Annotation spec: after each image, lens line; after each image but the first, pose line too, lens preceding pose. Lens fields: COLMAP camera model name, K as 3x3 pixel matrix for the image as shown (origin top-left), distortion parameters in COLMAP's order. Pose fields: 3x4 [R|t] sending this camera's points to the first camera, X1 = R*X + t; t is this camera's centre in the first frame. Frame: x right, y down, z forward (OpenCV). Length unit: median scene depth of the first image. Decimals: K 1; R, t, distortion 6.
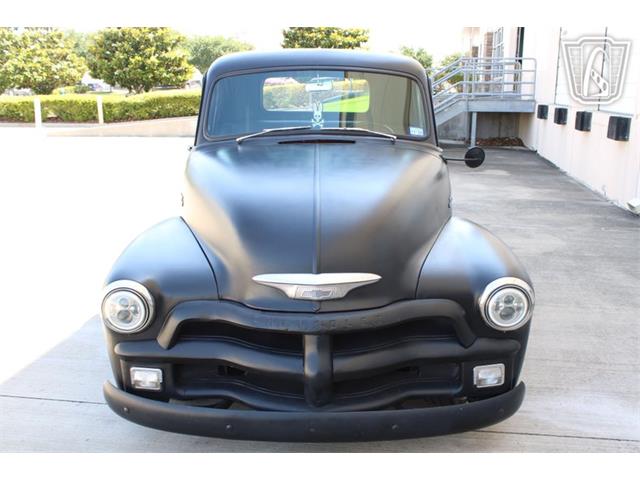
lens RADIAL K [[649.7, 0, 320.0], [0, 649.7, 240.0], [0, 0, 1]] dist [-0.069467, 0.003394]
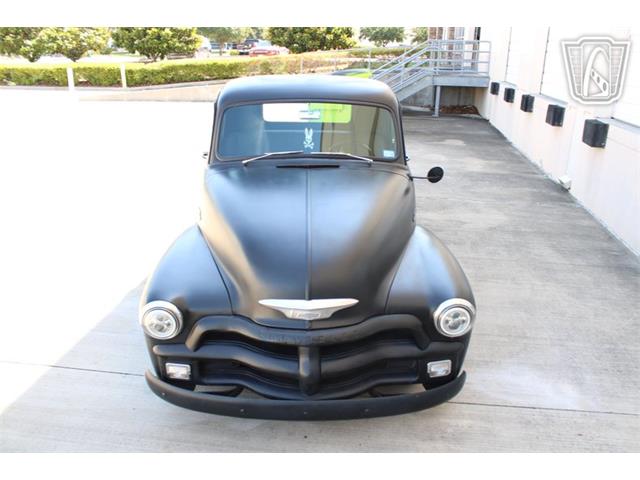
lens RADIAL K [[540.2, 0, 320.0], [0, 540.2, 240.0], [0, 0, 1]] dist [-0.128218, 0.098450]
pose [[0.999776, 0.001472, 0.021110, -0.001512], [-0.003978, 0.992867, 0.119161, -0.055902], [-0.020784, -0.119219, 0.992650, -0.014540]]
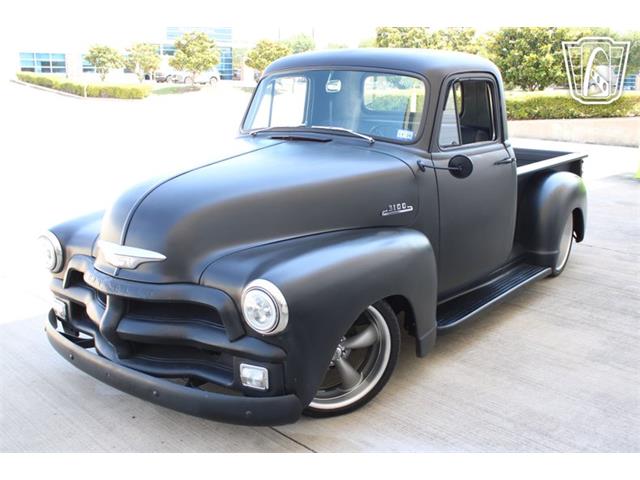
lens RADIAL K [[679.6, 0, 320.0], [0, 679.6, 240.0], [0, 0, 1]] dist [-0.072598, -0.003842]
pose [[0.795741, 0.145512, -0.587897, 0.288021], [-0.149797, 0.987835, 0.041746, -0.017415], [0.586819, 0.054846, 0.807858, 0.063776]]
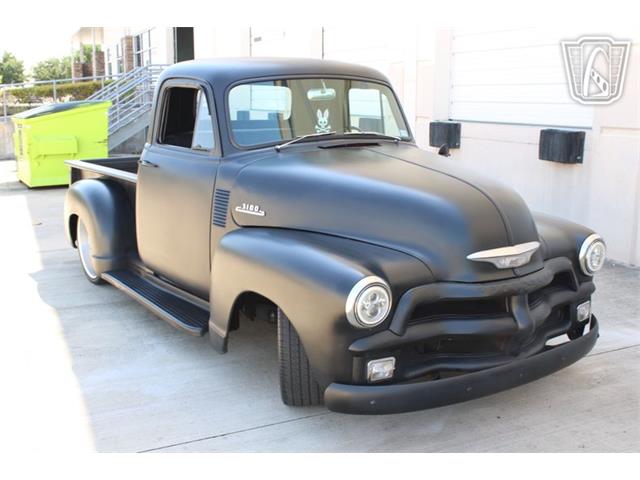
lens RADIAL K [[719.0, 0, 320.0], [0, 719.0, 240.0], [0, 0, 1]] dist [-0.055750, 0.026270]
pose [[0.829782, -0.115375, 0.546031, -0.300383], [0.134060, 0.990957, 0.005661, -0.004324], [-0.541746, 0.068503, 0.837746, 0.018696]]
